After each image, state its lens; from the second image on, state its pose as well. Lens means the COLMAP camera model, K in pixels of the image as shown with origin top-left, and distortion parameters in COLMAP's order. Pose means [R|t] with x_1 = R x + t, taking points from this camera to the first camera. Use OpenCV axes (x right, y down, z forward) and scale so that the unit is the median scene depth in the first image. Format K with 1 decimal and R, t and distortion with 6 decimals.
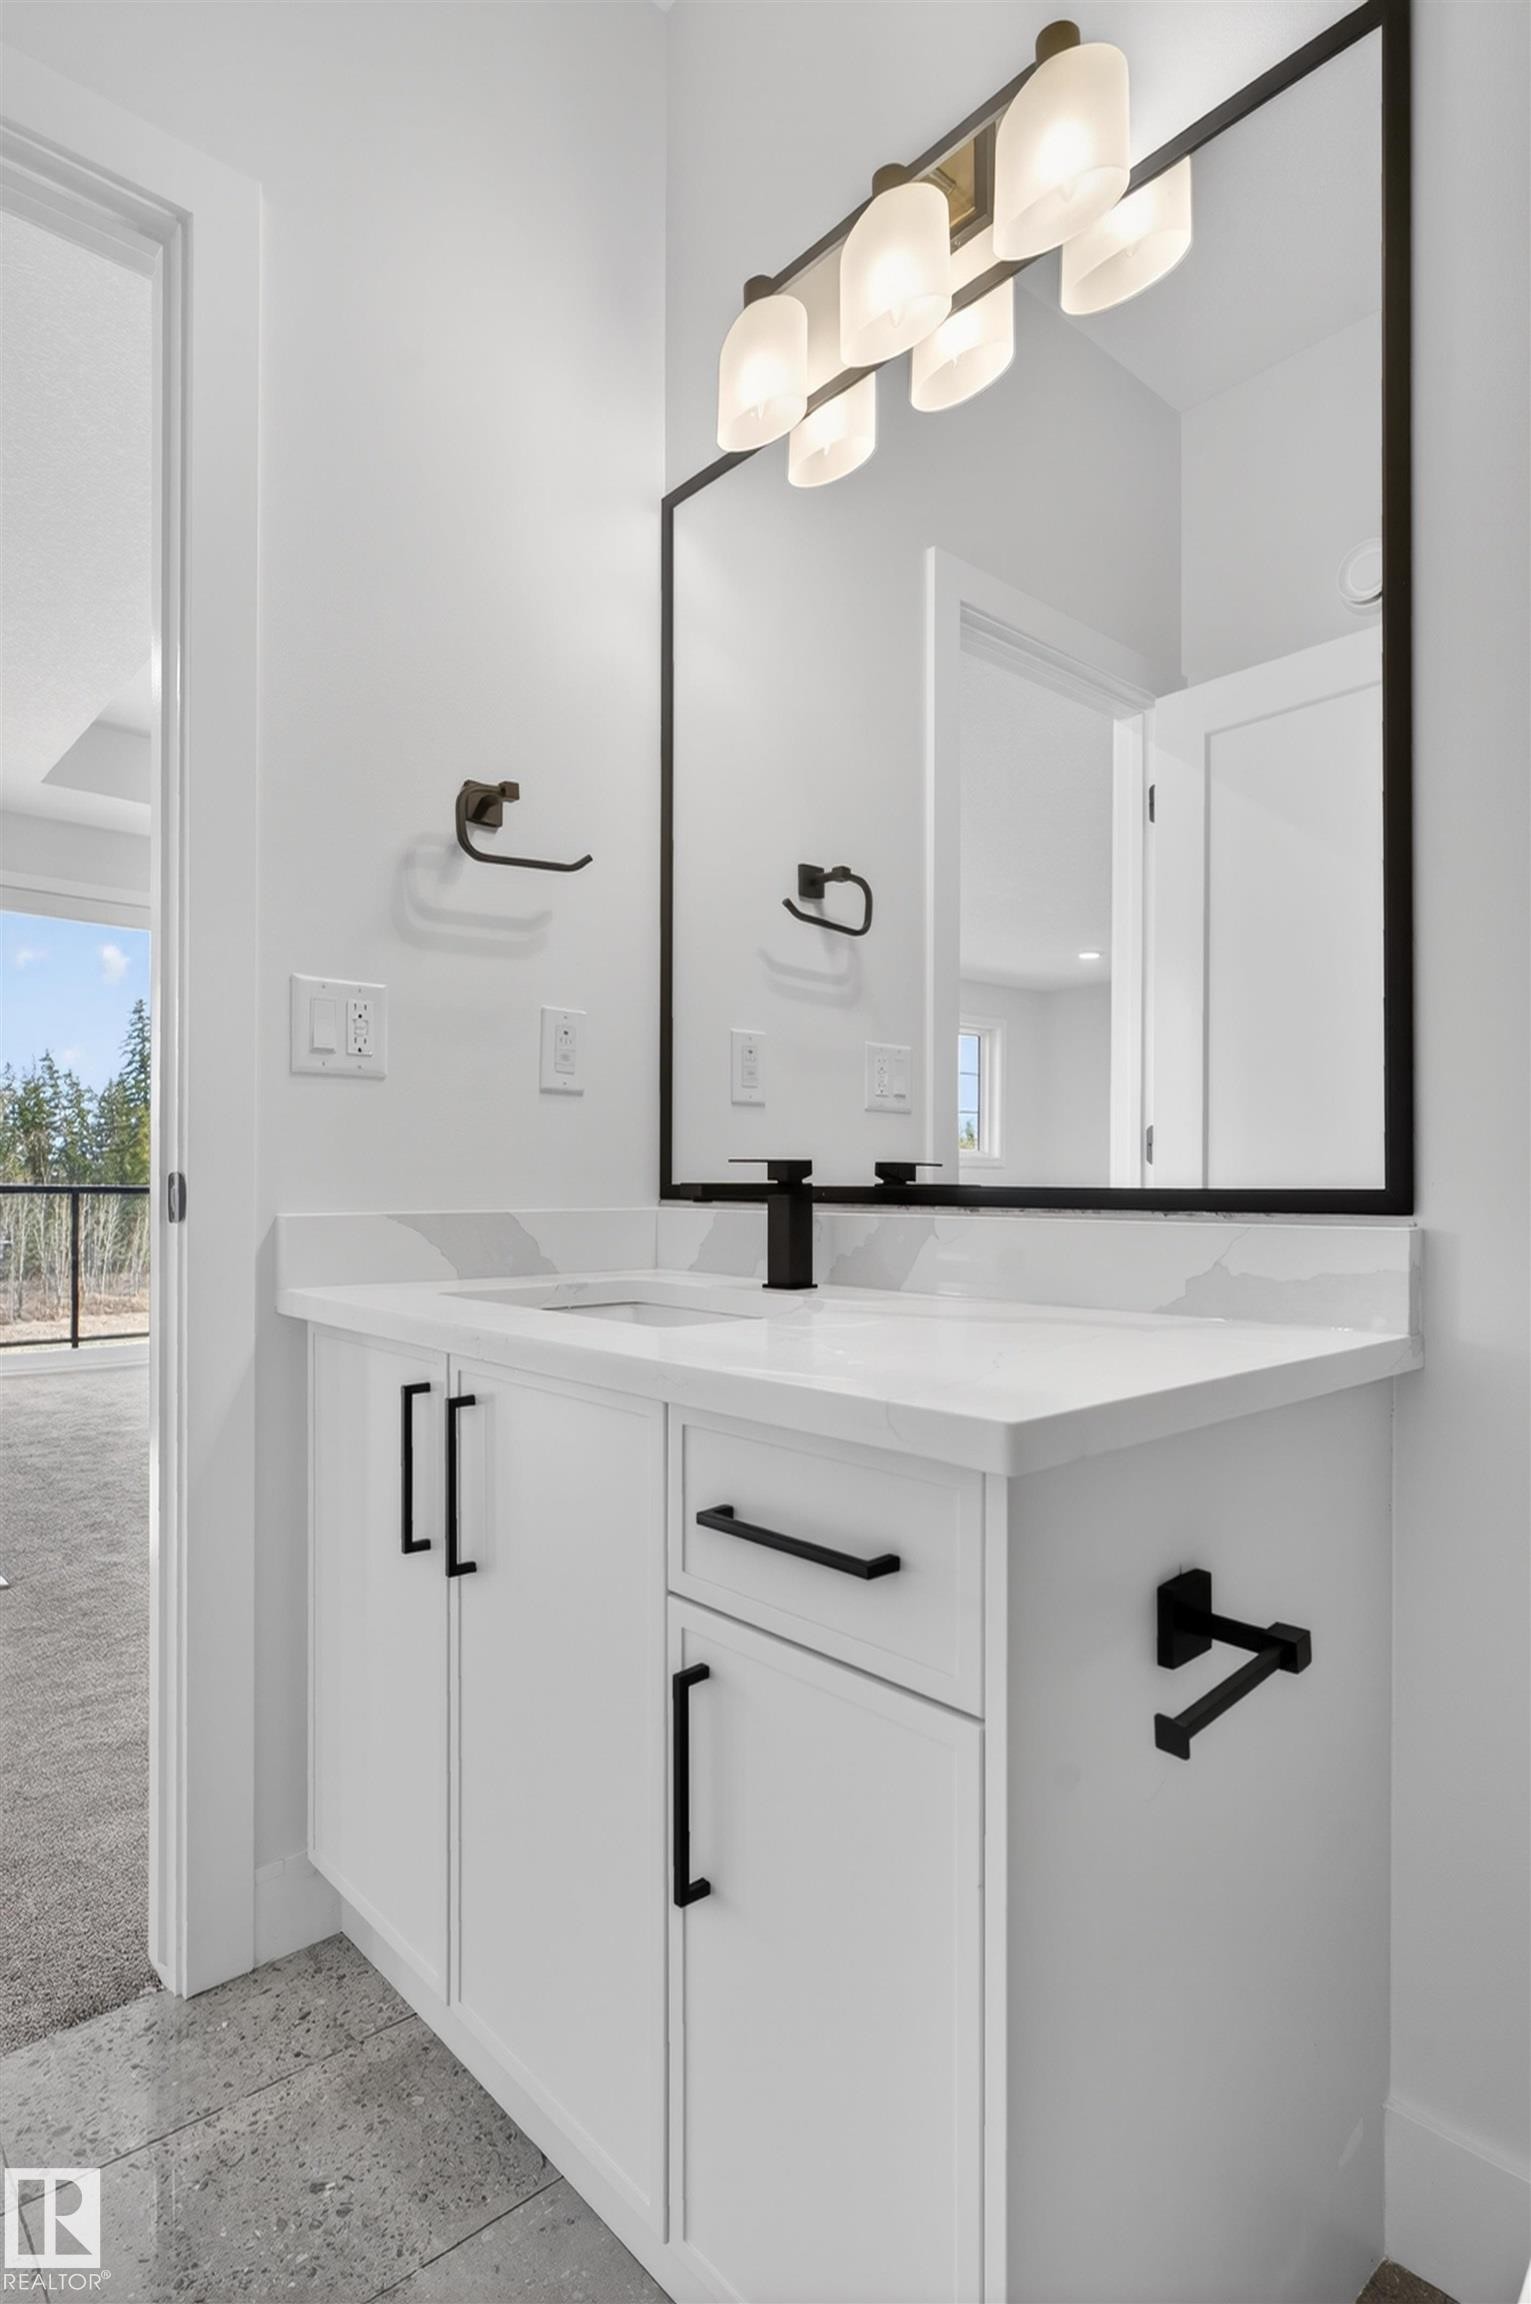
lens RADIAL K [[1196.2, 0, 765.5], [0, 1196.2, 1152.0], [0, 0, 1]] dist [-0.002285, -0.001136]
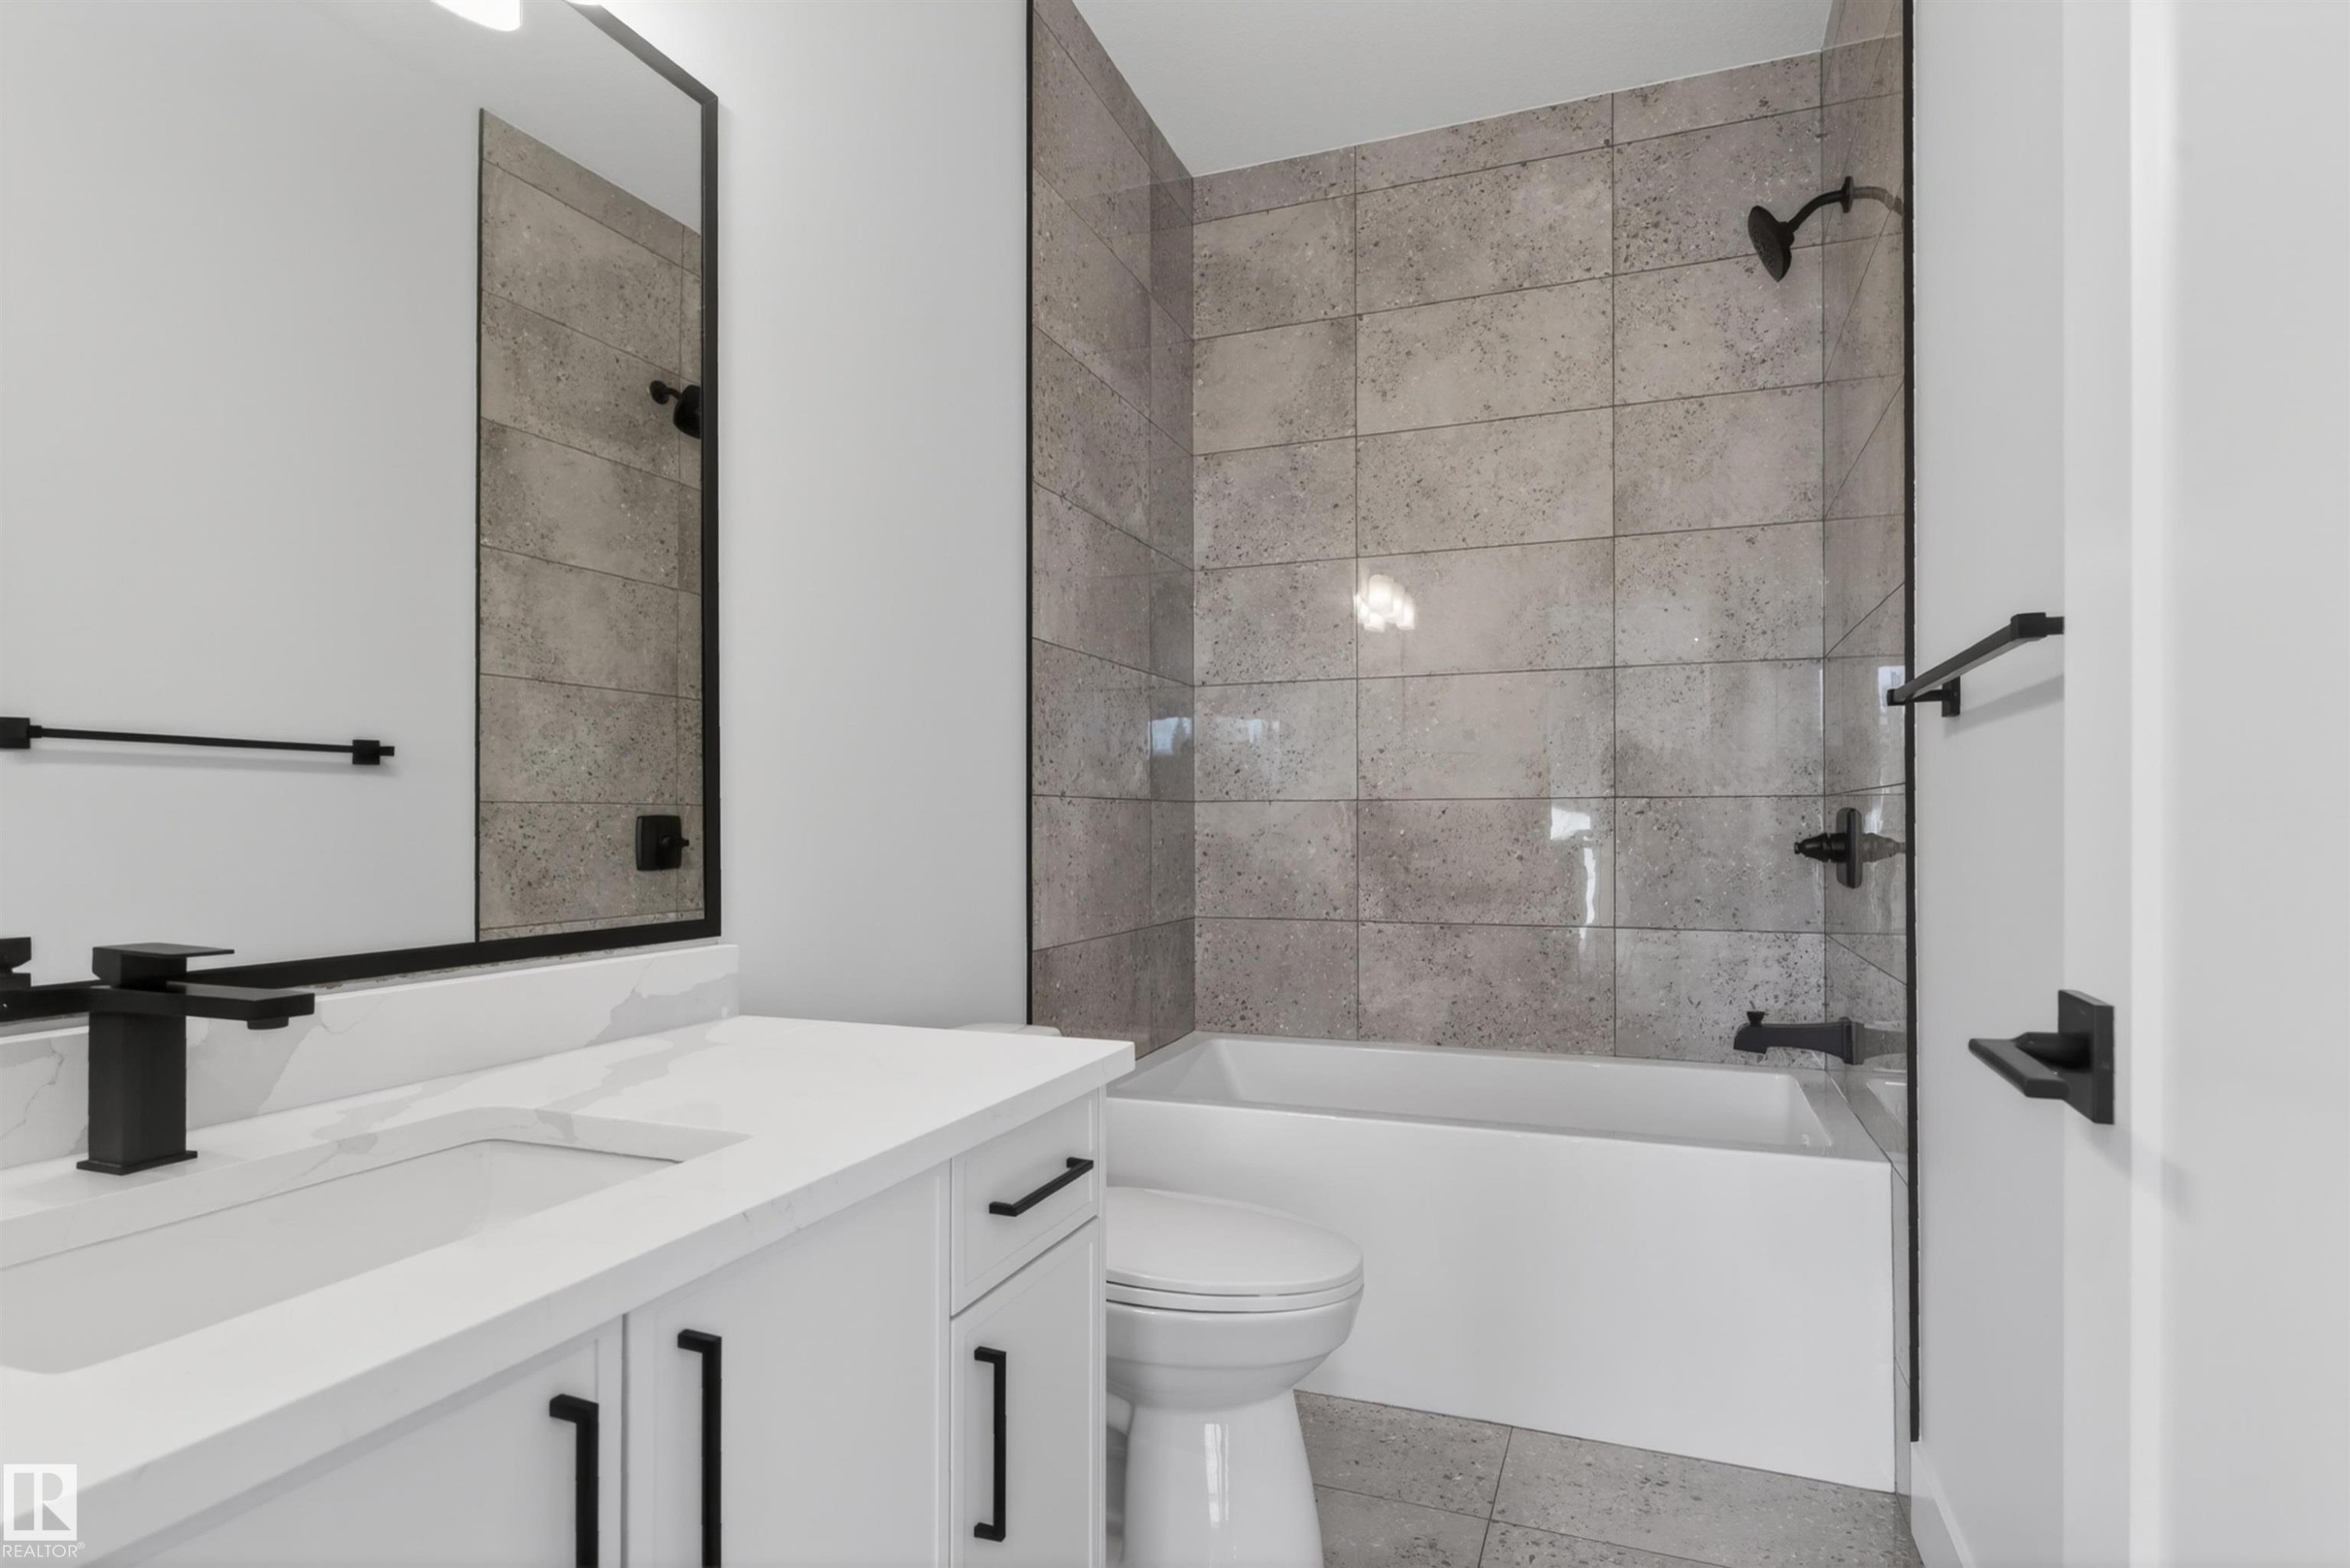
lens RADIAL K [[1220.0, 0, 1175.0], [0, 1220.0, 784.0], [0, 0, 1]] dist [-0.002285, -0.001136]
pose [[-0.444724, 0.029400, 0.895185, -0.947678], [-0.026775, 0.998578, -0.046097, -0.072985], [-0.895267, -0.044469, -0.443304, 1.034220]]
